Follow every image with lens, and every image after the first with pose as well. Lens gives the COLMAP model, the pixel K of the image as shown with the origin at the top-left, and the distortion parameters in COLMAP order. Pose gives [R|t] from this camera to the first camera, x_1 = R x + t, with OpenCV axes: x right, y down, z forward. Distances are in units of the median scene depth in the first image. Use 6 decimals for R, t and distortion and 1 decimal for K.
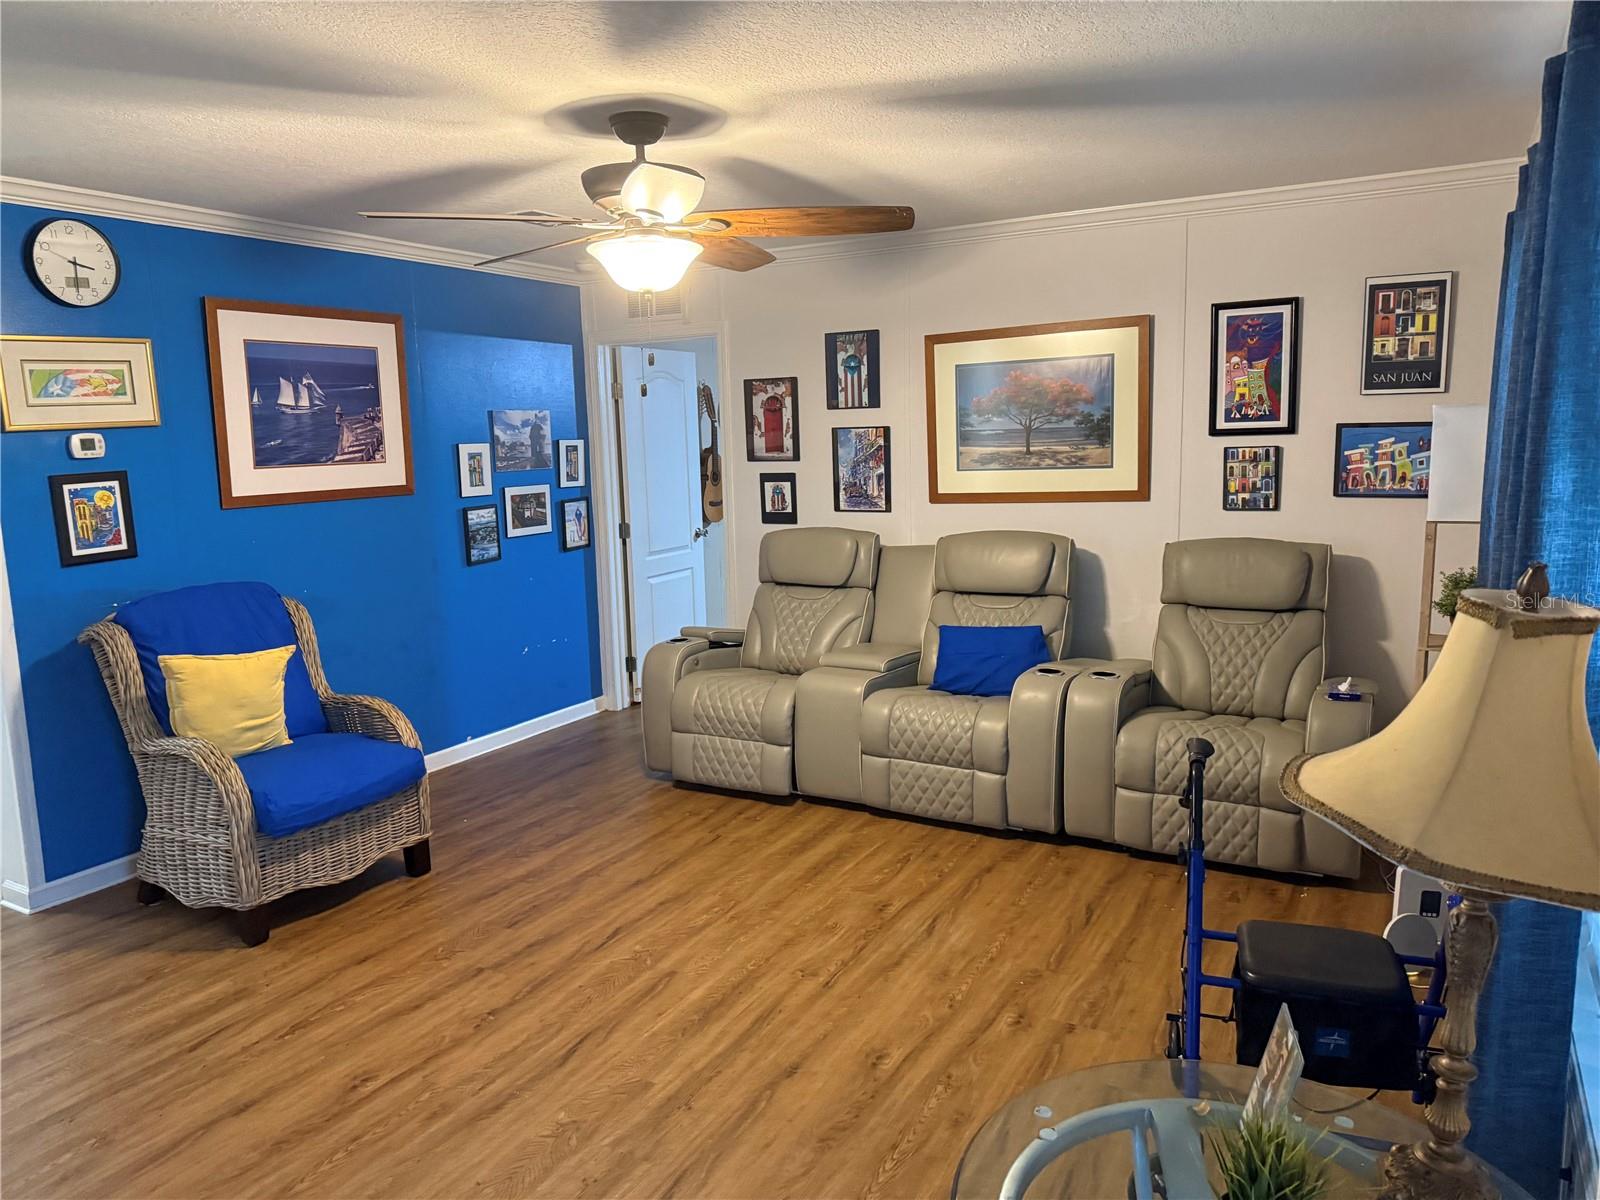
lens RADIAL K [[1126.4, 0, 786.3], [0, 1126.4, 599.6], [0, 0, 1]] dist [0.202999, -0.364834]
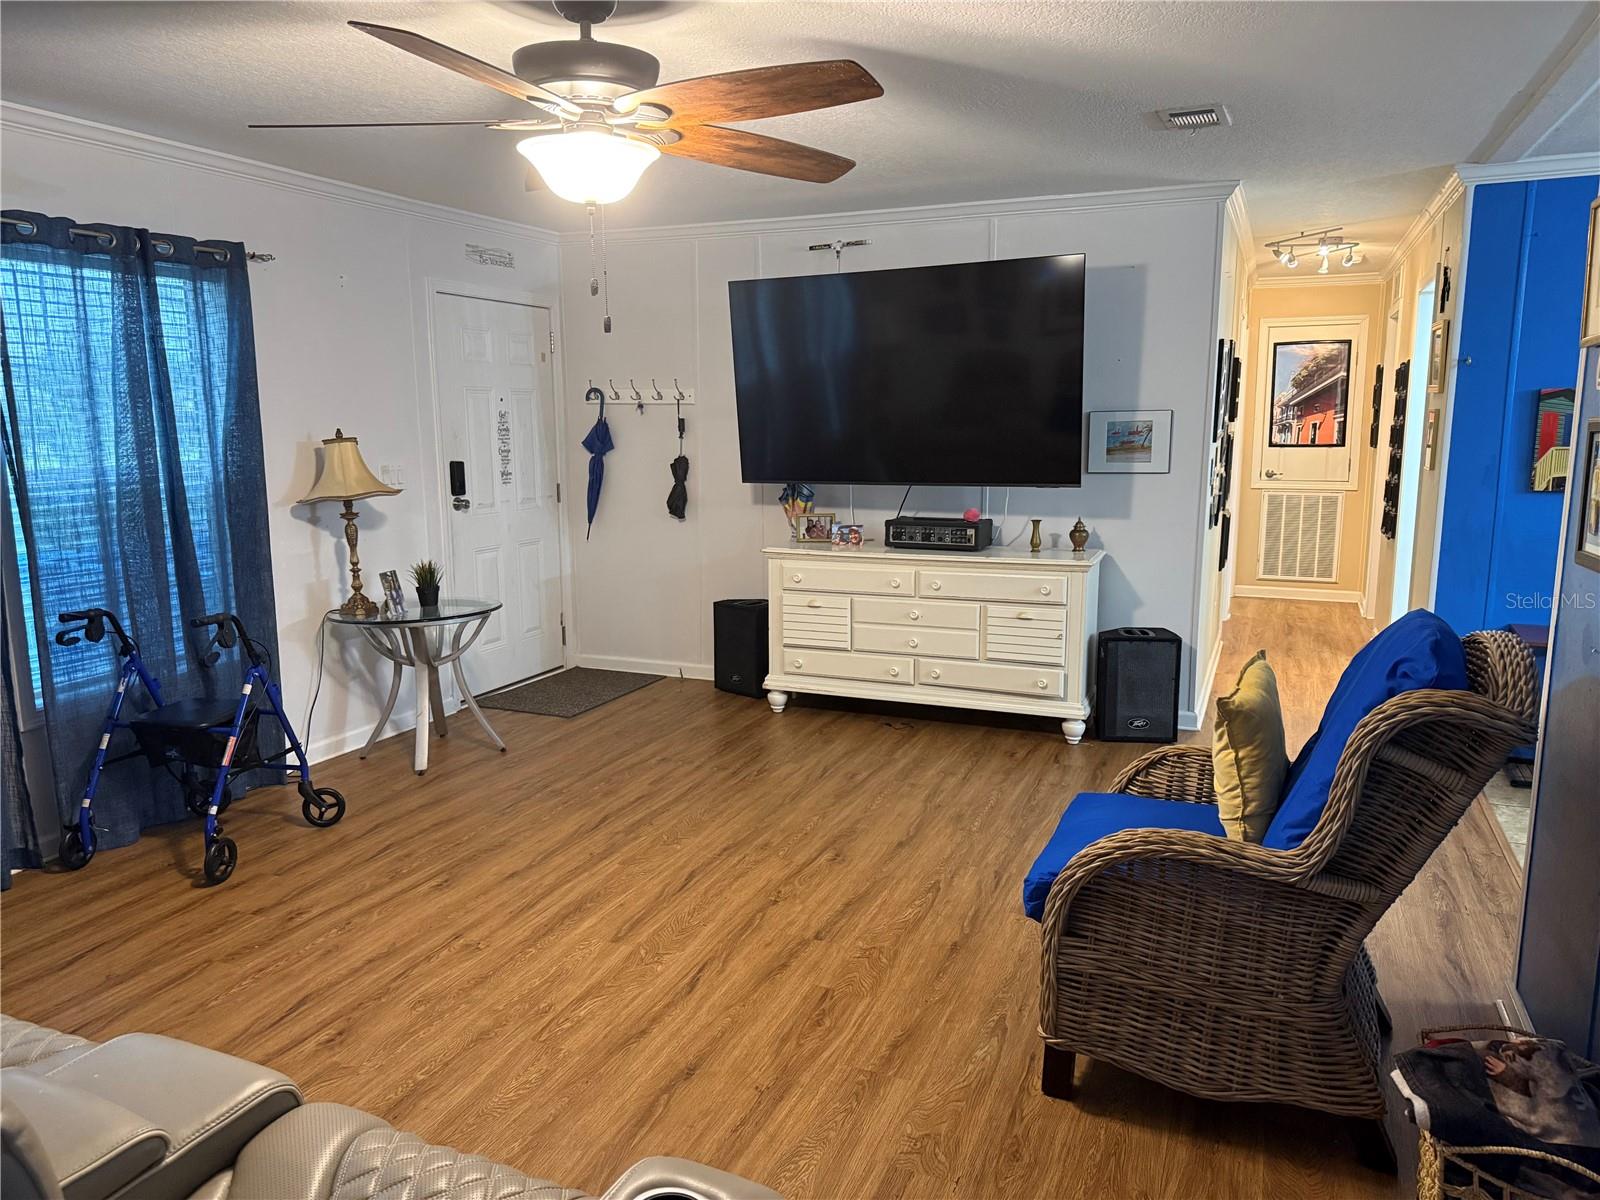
lens RADIAL K [[1117.9, 0, 800.0], [0, 1117.9, 600.0], [0, 0, 1]] dist [0.011150, 0.002788]
pose [[-0.991672, 0.049796, -0.118774, -0.159318], [0.008822, 0.946327, 0.323091, -0.257119], [0.128487, 0.319352, -0.938885, 1.855503]]
